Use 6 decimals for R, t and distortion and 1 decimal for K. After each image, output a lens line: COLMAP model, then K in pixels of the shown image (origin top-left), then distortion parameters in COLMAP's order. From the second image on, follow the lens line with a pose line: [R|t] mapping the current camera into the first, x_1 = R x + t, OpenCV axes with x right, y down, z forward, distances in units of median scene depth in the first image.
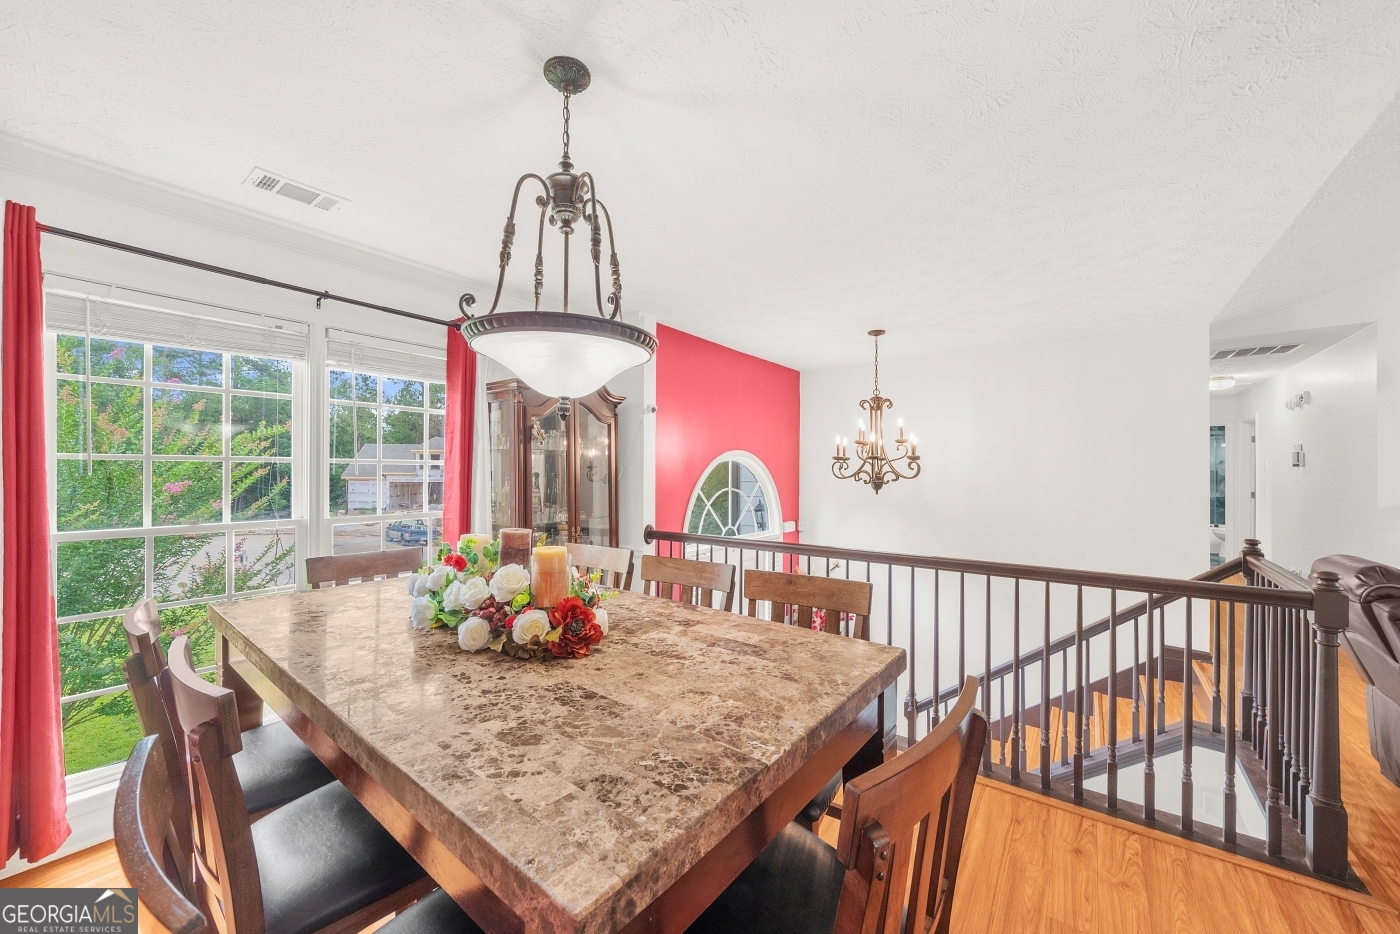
lens RADIAL K [[526.3, 0, 703.5], [0, 526.3, 471.1], [0, 0, 1]] dist [-0.002340, -0.000140]
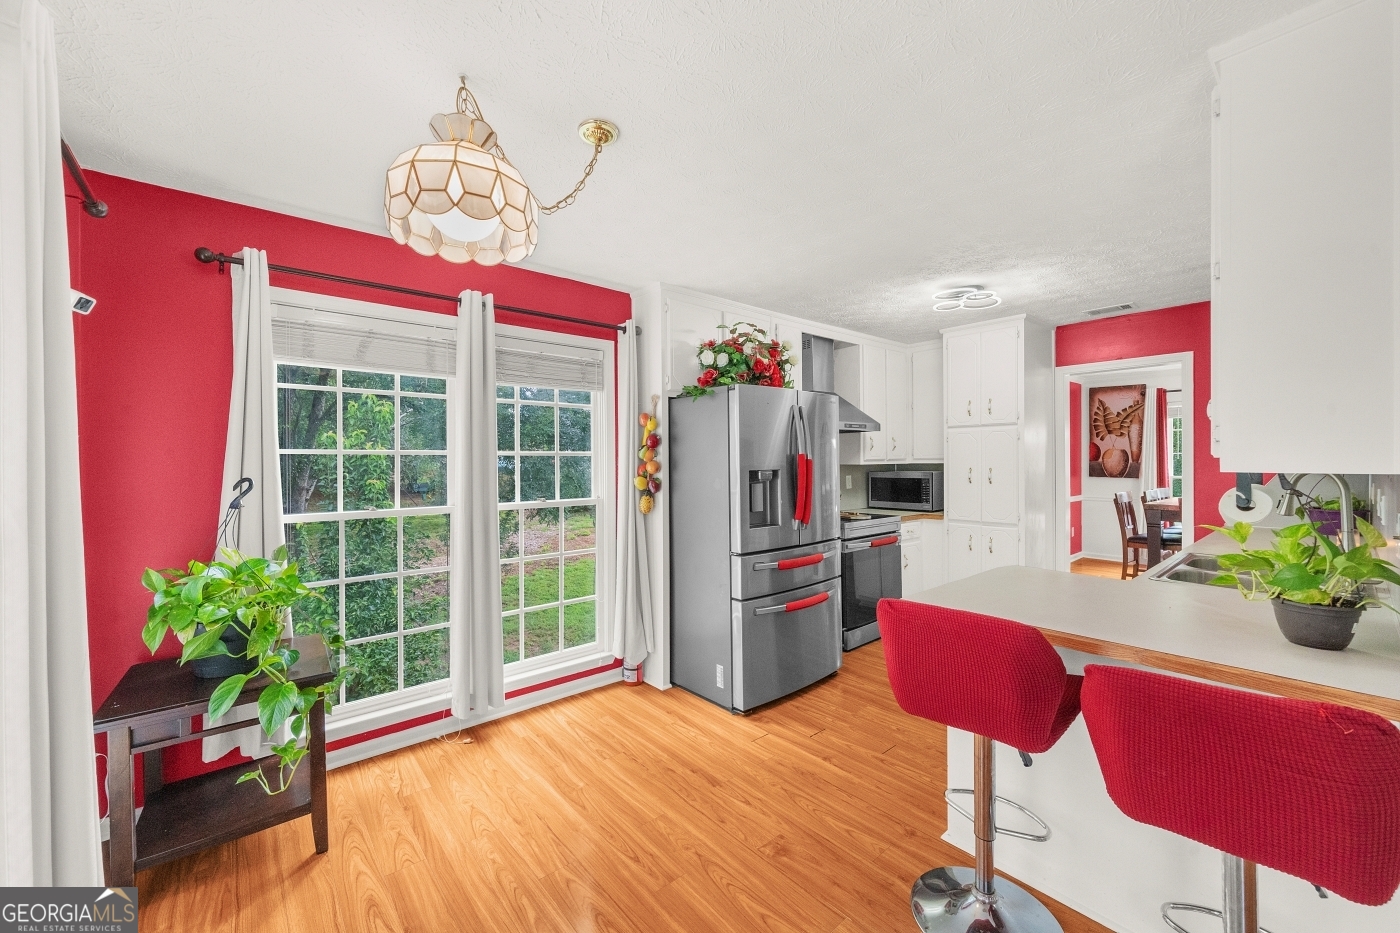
lens RADIAL K [[546.4, 0, 703.0], [0, 546.4, 461.9], [0, 0, 1]] dist [-0.002158, -0.000036]
pose [[-0.225755, 0.002130, -0.974182, 4.008643], [0.006285, 0.999980, 0.000730, 0.005128], [0.974164, -0.005958, -0.225764, -1.624106]]
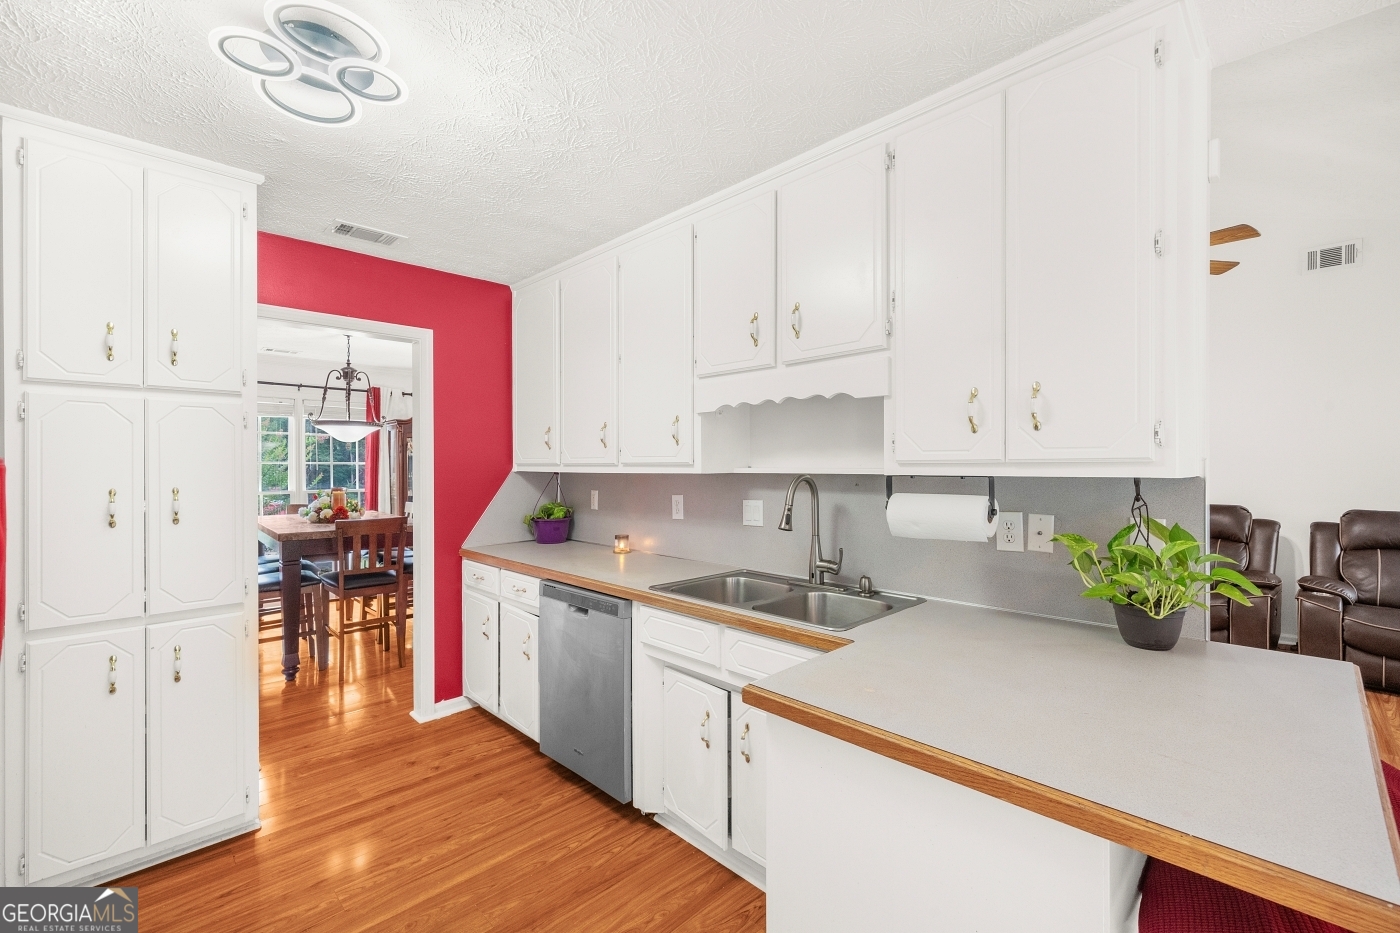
lens RADIAL K [[594.4, 0, 700.0], [0, 594.4, 466.5], [0, 0, 1]] dist [0.000408, -0.000083]
pose [[0.987604, -0.006765, -0.156819, 2.199095], [0.006777, 0.999977, -0.000457, 0.010066], [0.156819, -0.000612, 0.987627, -1.977292]]
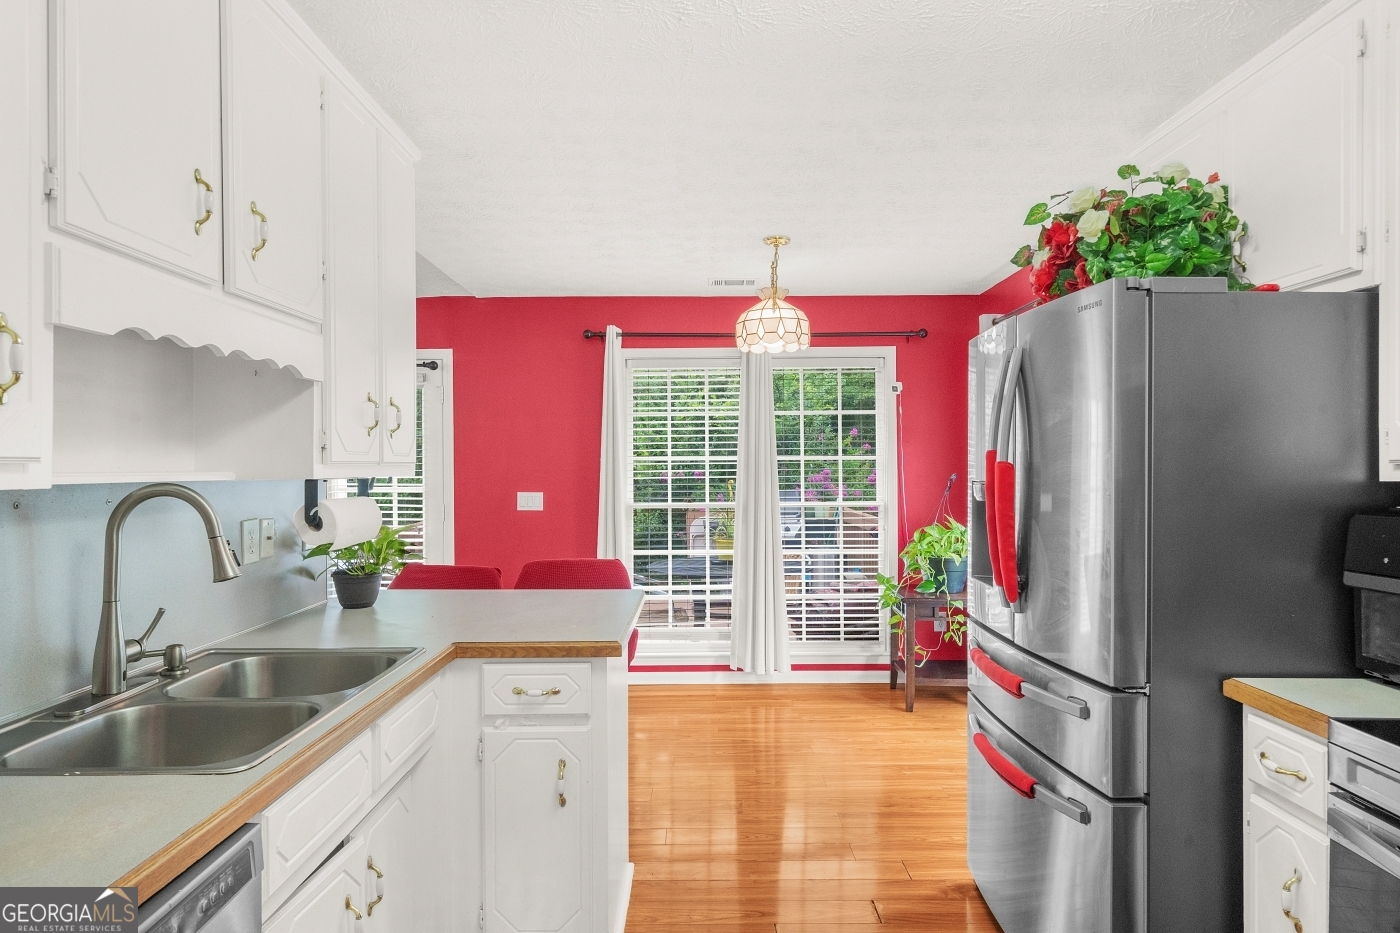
lens RADIAL K [[817.8, 0, 700.0], [0, 817.8, 466.5], [0, 0, 1]] dist [0.000035, 0.000360]
pose [[-0.595422, -0.002744, 0.803408, 0.810895], [-0.000563, 0.999995, 0.002999, 0.003448], [-0.803413, 0.001333, -0.595421, -0.297110]]
